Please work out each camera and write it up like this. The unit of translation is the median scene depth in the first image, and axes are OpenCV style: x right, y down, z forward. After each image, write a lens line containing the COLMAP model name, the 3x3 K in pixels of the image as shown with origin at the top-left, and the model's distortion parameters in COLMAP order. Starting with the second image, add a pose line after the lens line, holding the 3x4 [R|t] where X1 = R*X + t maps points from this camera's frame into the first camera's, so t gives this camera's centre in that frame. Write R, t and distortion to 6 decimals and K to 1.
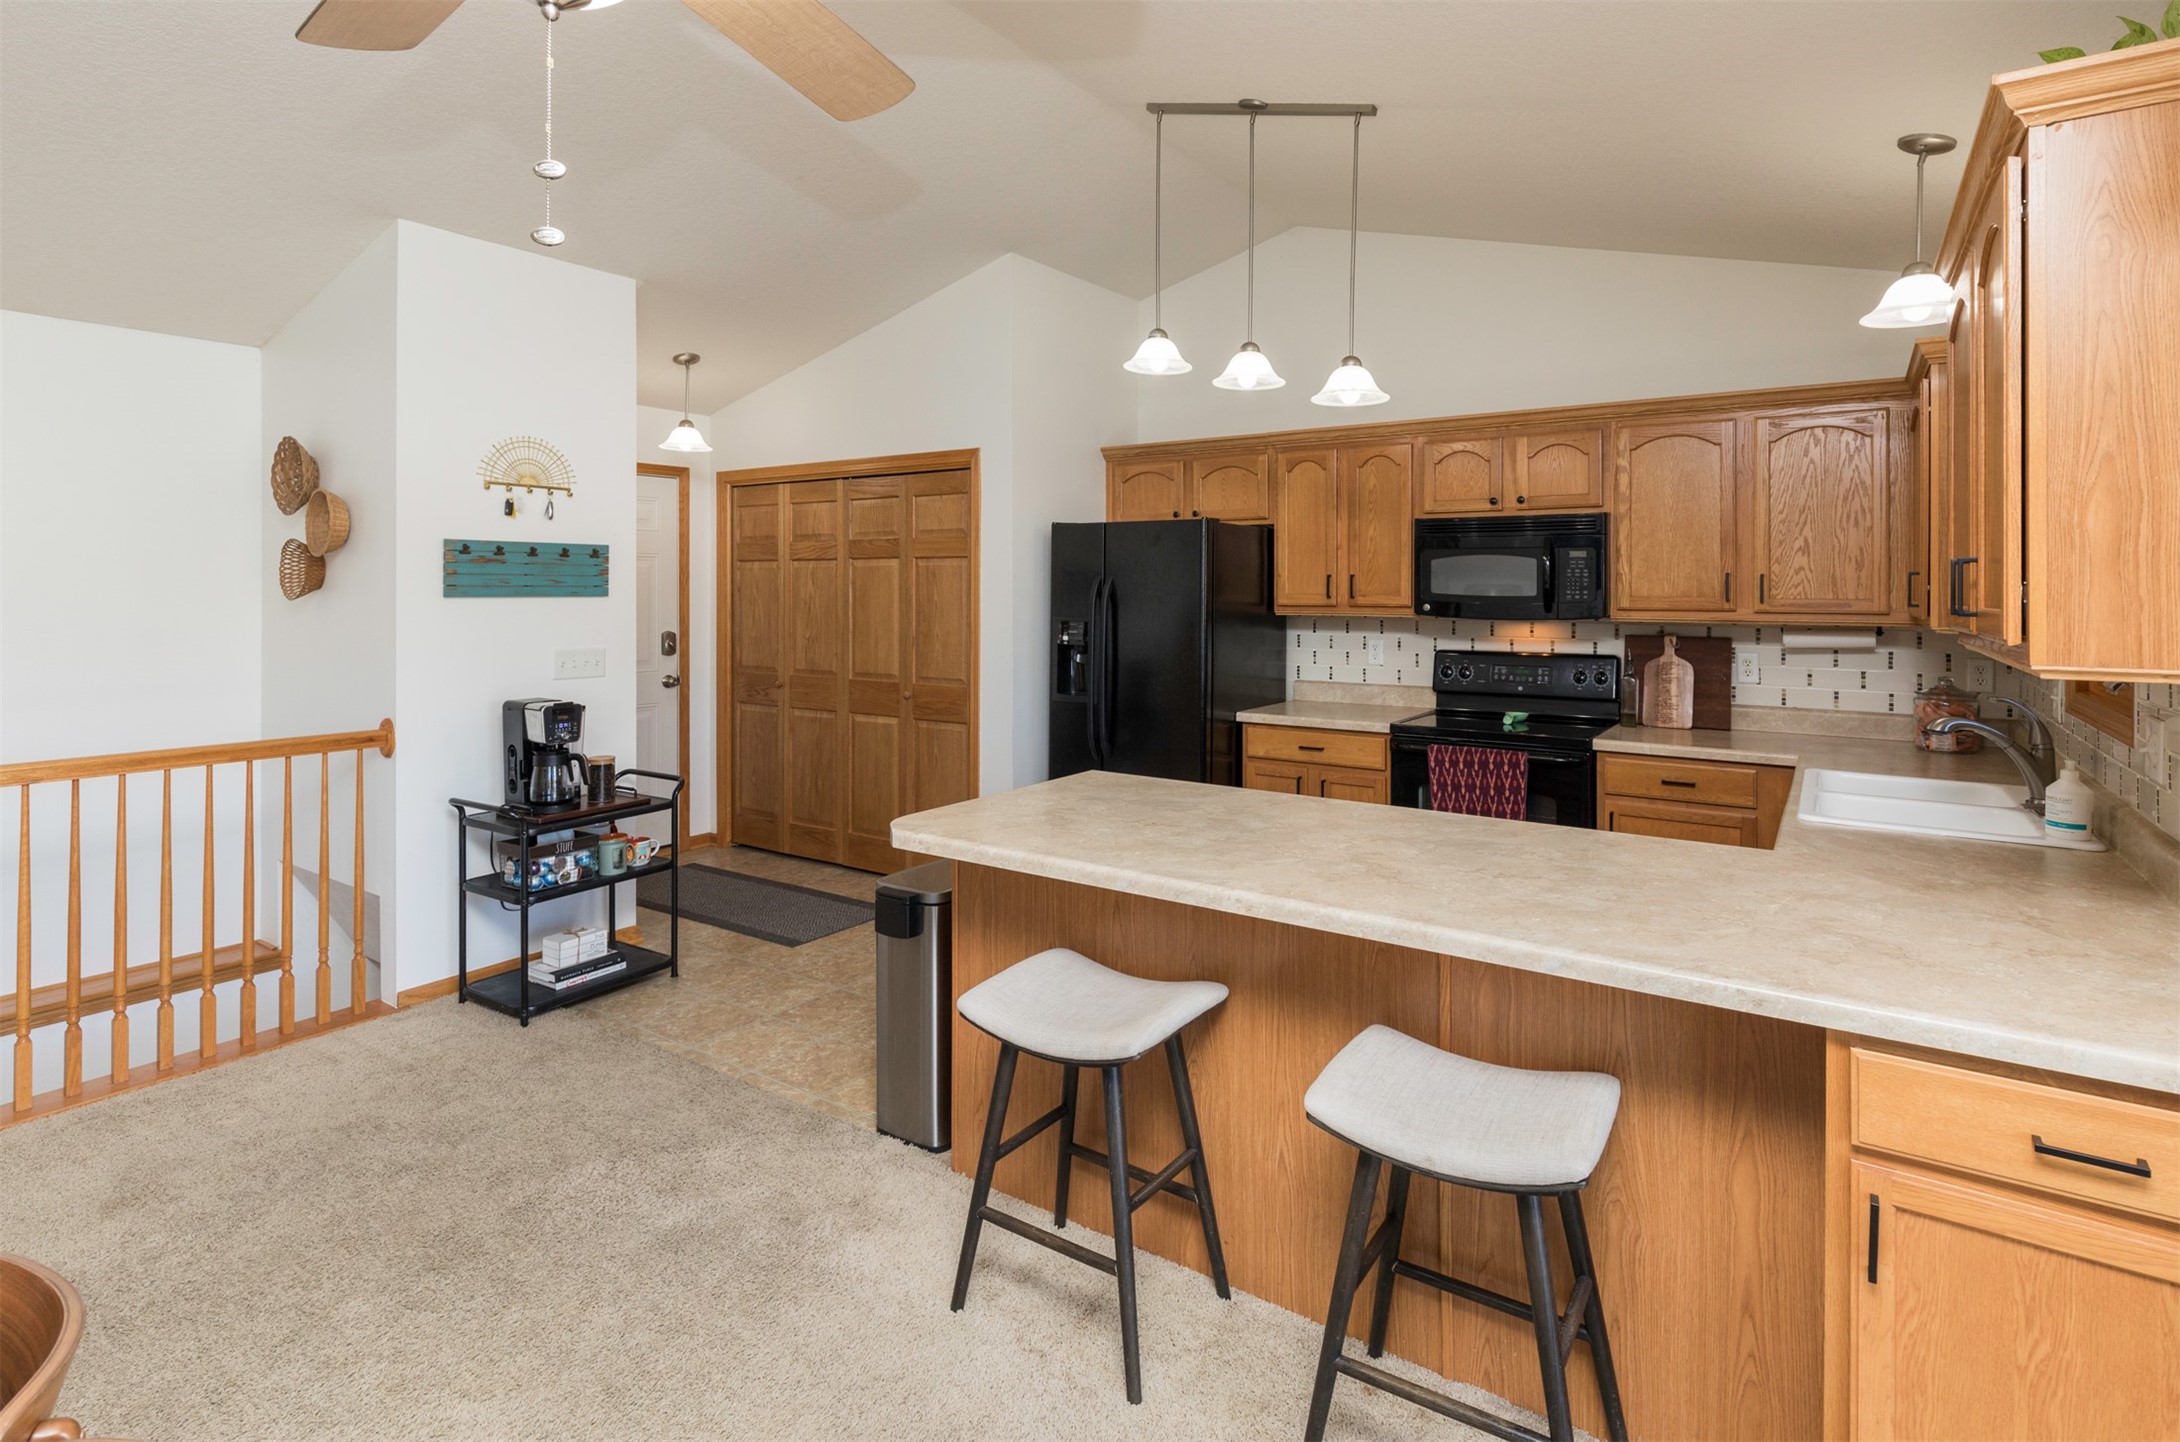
lens RADIAL K [[1095.6, 0, 1127.8], [0, 1095.6, 595.3], [0, 0, 1]] dist [0.028113, 0.000024]
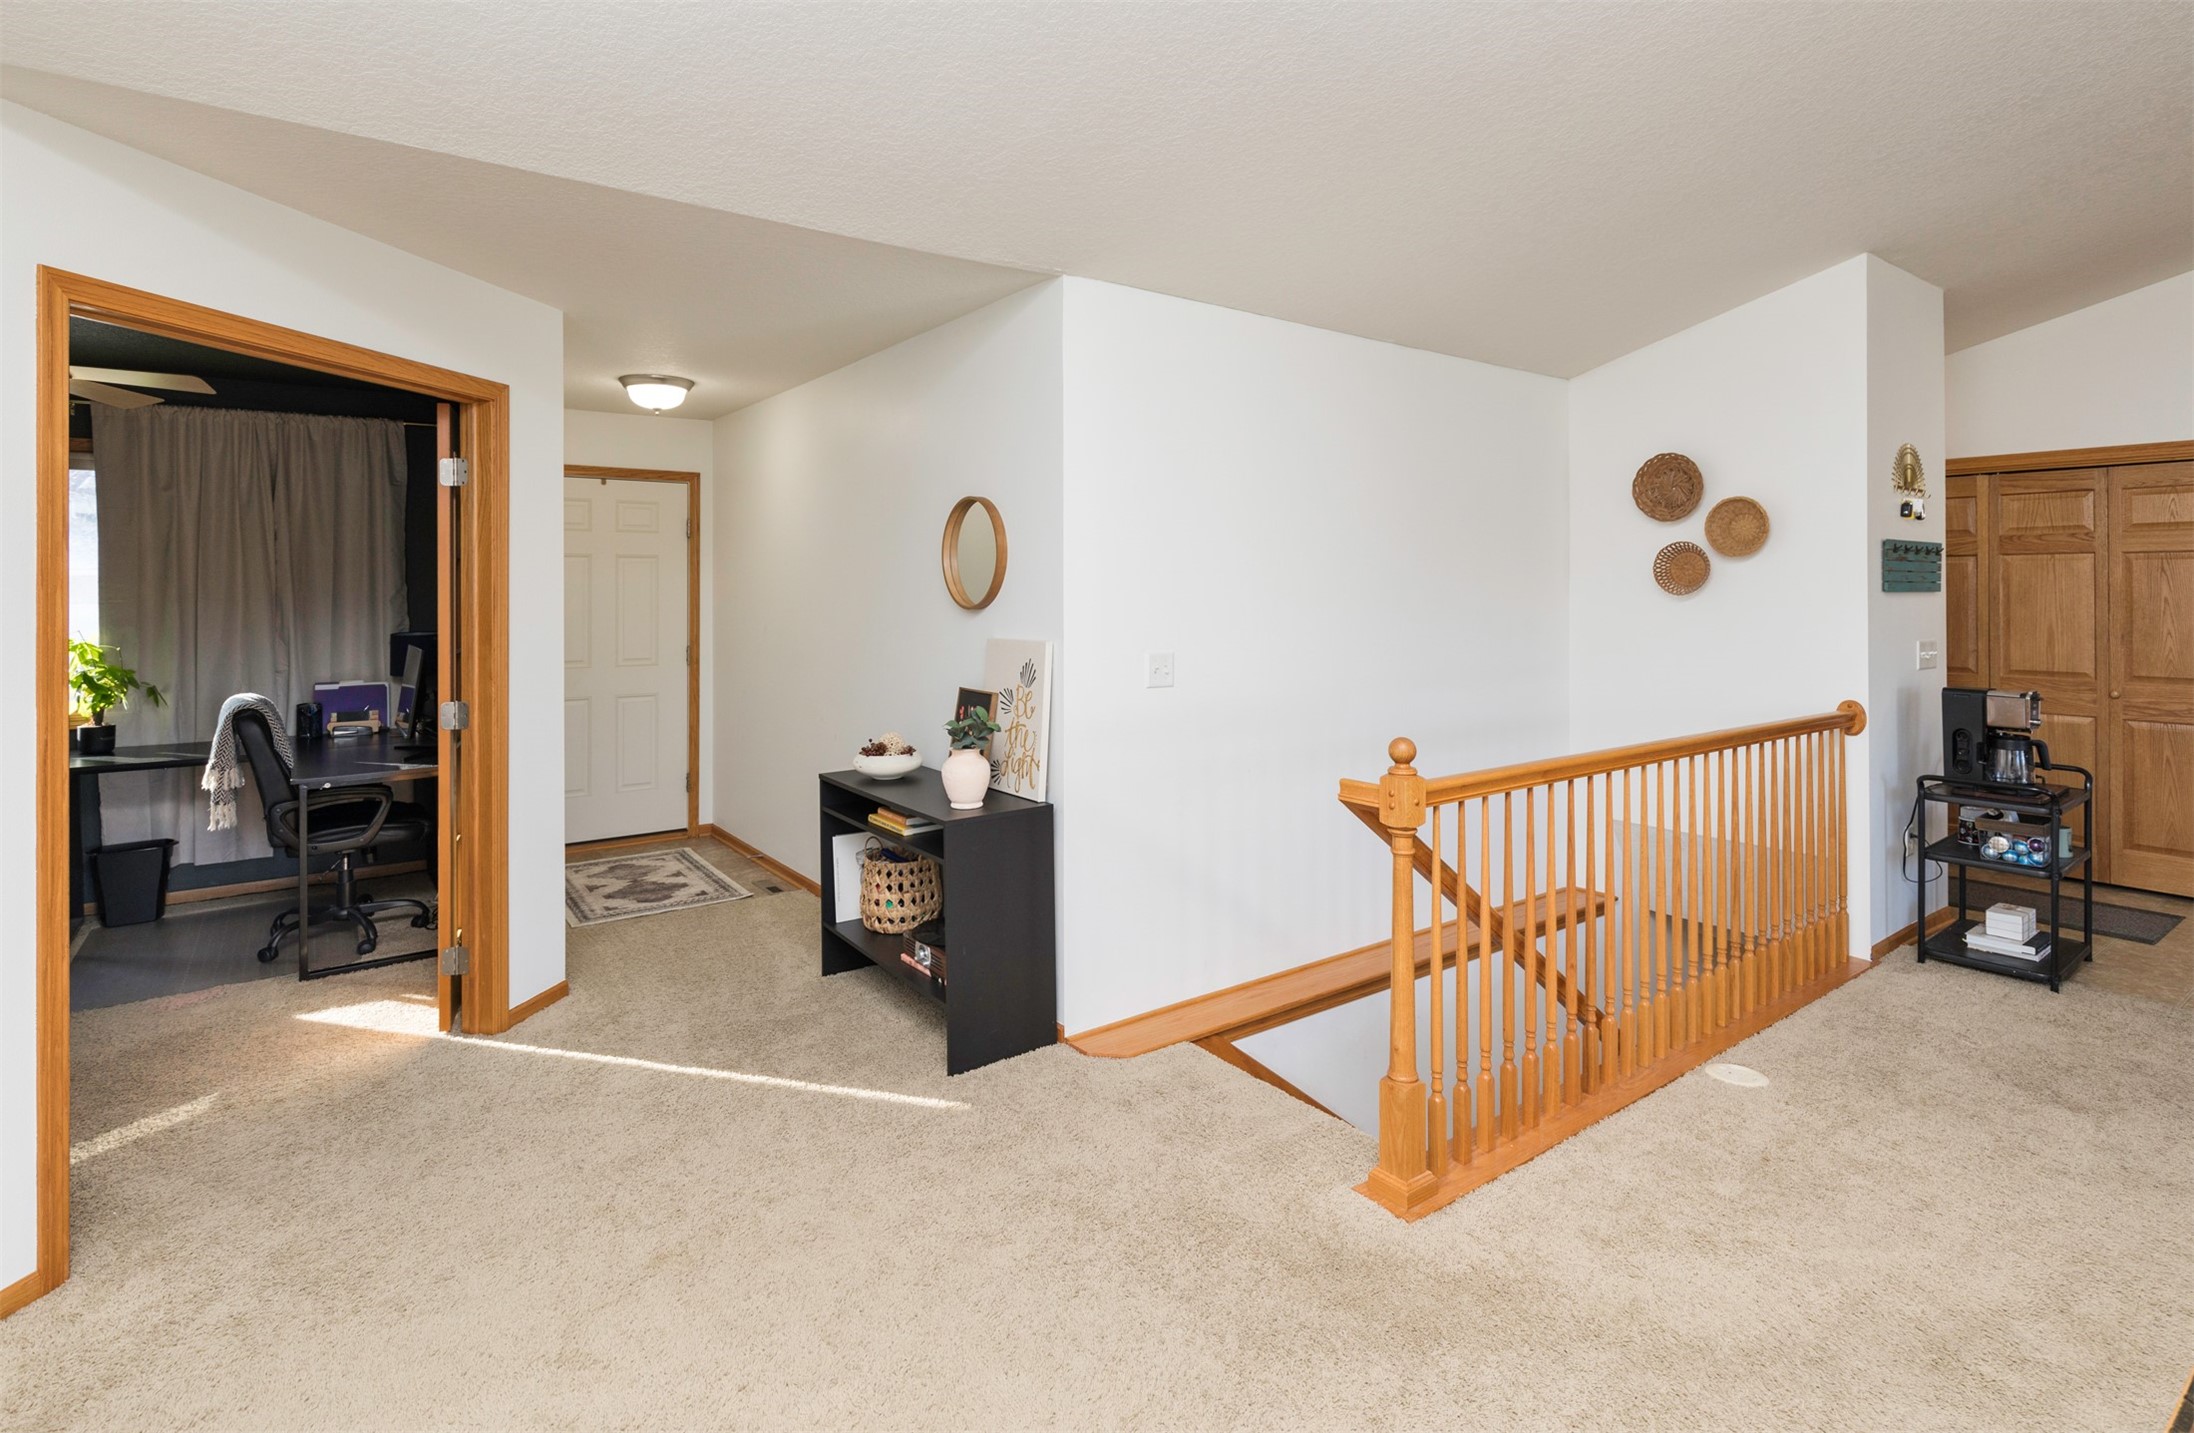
lens RADIAL K [[1105.2, 0, 1135.6], [0, 1105.2, 618.3], [0, 0, 1]] dist [0.014967, -0.000805]
pose [[0.957841, -0.004048, -0.287271, -0.973809], [0.007122, 0.999928, 0.009659, 0.010179], [0.287211, -0.011298, 0.957801, -0.253767]]
